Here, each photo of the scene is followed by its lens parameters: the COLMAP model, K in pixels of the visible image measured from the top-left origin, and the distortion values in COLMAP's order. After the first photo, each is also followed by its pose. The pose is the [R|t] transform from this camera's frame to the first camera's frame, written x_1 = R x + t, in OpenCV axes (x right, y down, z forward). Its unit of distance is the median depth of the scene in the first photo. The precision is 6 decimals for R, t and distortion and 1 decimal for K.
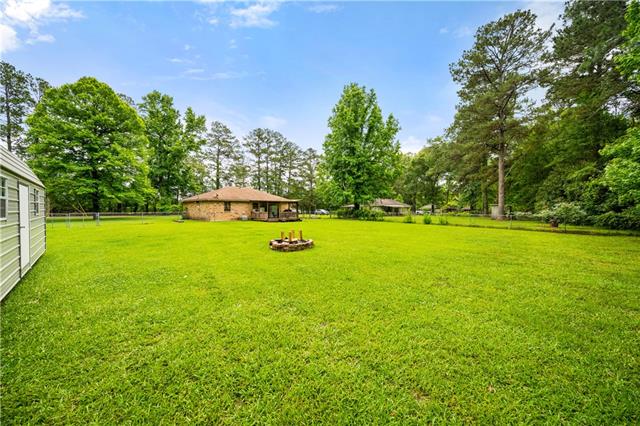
lens RADIAL K [[259.0, 0, 321.8], [0, 259.0, 217.3], [0, 0, 1]] dist [-0.001419, 0.000792]
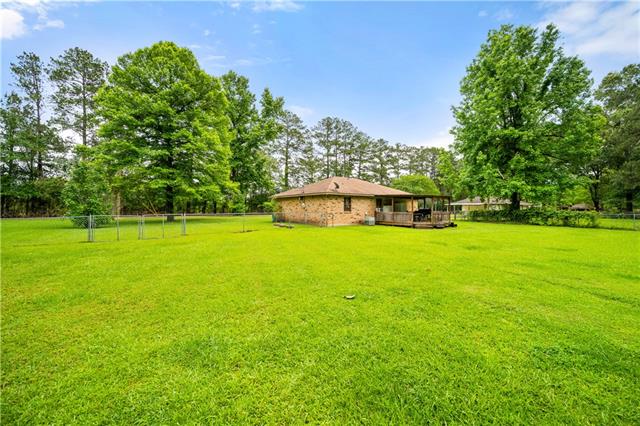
lens RADIAL K [[259.0, 0, 322.9], [0, 259.0, 208.9], [0, 0, 1]] dist [-0.001419, 0.000792]
pose [[0.987796, -0.001210, -0.155748, -0.206425], [-0.003082, 0.999622, -0.027310, -0.006600], [0.155722, 0.027457, 0.987419, 0.209466]]
